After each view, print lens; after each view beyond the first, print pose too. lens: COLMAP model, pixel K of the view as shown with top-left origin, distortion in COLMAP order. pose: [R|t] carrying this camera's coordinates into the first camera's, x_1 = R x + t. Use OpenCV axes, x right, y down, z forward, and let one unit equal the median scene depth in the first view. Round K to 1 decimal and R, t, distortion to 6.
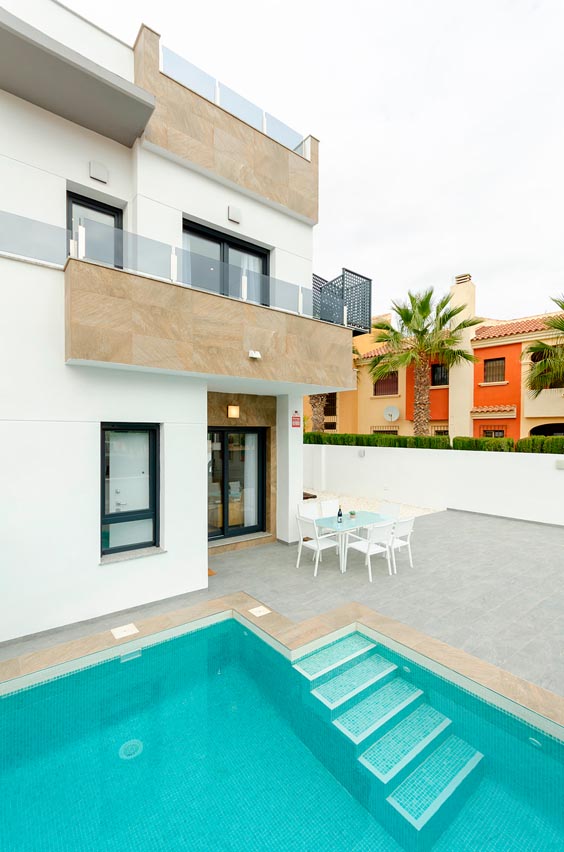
lens RADIAL K [[373.4, 0, 282.0], [0, 373.4, 426.0], [0, 0, 1]] dist [0.002539, 0.000560]
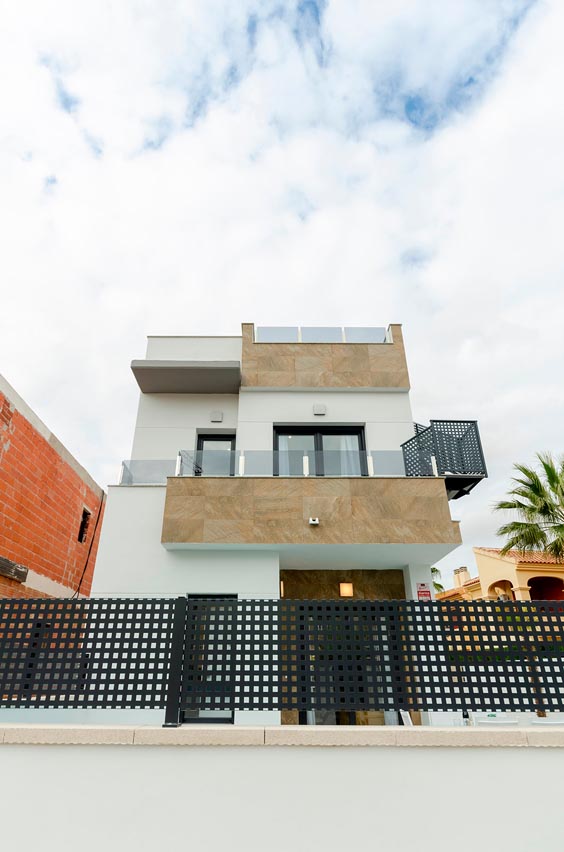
lens RADIAL K [[471.2, 0, 282.0], [0, 471.2, 426.0], [0, 0, 1]] dist [-0.001071, 0.000520]
pose [[0.796874, -0.291557, -0.529137, 0.584418], [0.013585, 0.884270, -0.466779, 0.178017], [0.603993, 0.364776, 0.708612, -0.102107]]
